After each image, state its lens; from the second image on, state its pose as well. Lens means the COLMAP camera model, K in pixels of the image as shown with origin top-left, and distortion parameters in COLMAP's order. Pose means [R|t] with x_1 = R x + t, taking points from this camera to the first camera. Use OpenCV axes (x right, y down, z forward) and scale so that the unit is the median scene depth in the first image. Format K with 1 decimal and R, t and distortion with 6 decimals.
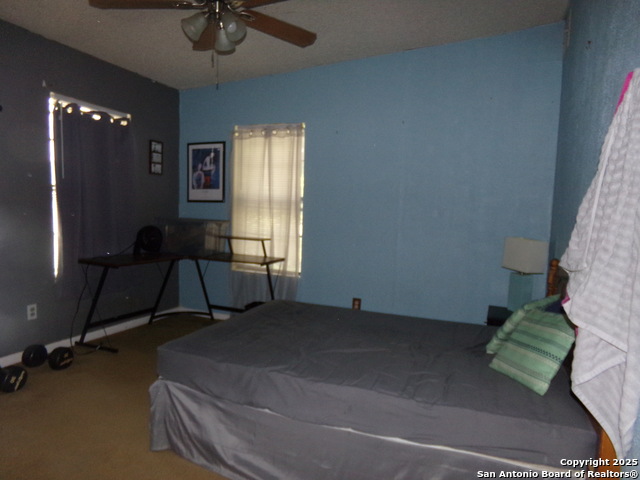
lens RADIAL K [[444.5, 0, 320.9], [0, 444.5, 248.4], [0, 0, 1]] dist [-0.111149, 0.136032]
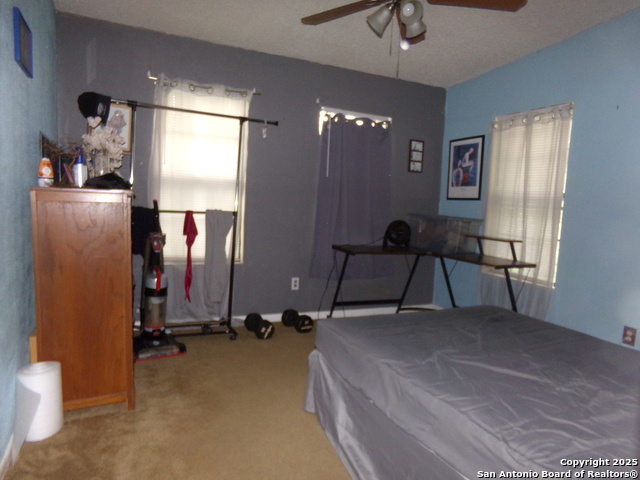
lens RADIAL K [[444.5, 0, 320.9], [0, 444.5, 248.4], [0, 0, 1]] dist [-0.111149, 0.136032]
pose [[0.707284, 0.072208, -0.703232, 0.213582], [-0.089199, 0.995935, 0.012551, 0.017384], [0.701280, 0.053850, 0.710849, 0.109480]]
